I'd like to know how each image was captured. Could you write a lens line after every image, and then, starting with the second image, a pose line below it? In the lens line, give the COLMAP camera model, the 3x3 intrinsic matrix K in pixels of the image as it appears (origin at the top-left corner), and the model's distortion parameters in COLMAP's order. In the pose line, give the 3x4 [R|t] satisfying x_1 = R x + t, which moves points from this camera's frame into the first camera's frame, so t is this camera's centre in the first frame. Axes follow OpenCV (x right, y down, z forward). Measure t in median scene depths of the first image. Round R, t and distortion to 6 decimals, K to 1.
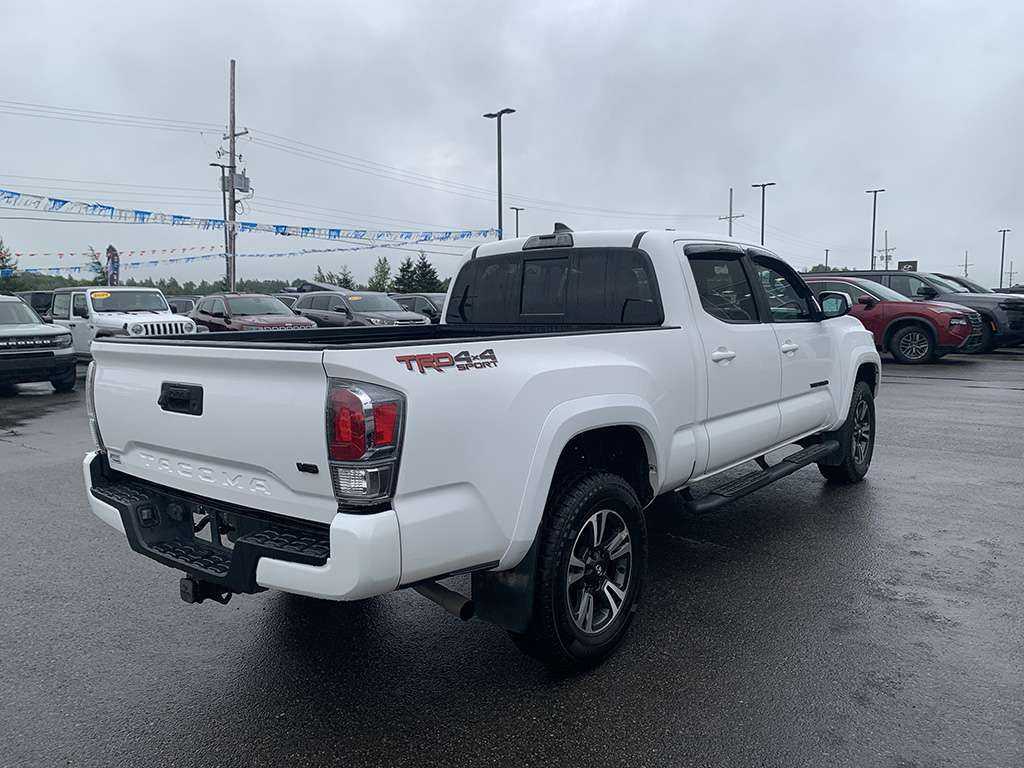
lens RADIAL K [[725.2, 0, 512.0], [0, 725.2, 384.0], [0, 0, 1]] dist [0.047991, -0.067437]
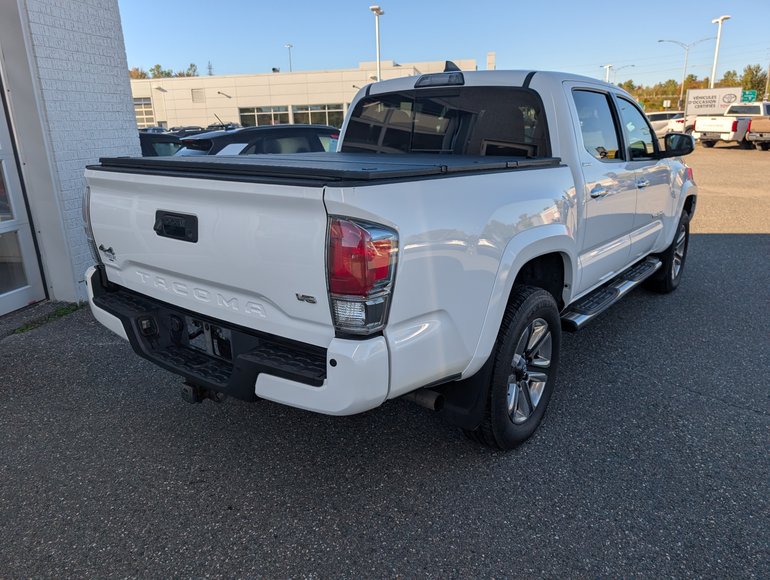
lens RADIAL K [[545.3, 0, 385.0], [0, 545.3, 290.0], [0, 0, 1]] dist [0.047991, -0.067437]
pose [[0.999904, 0.013841, 0.000870, -0.149543], [-0.013786, 0.985243, 0.170604, -0.031329], [0.001504, -0.170599, 0.985339, 0.191334]]
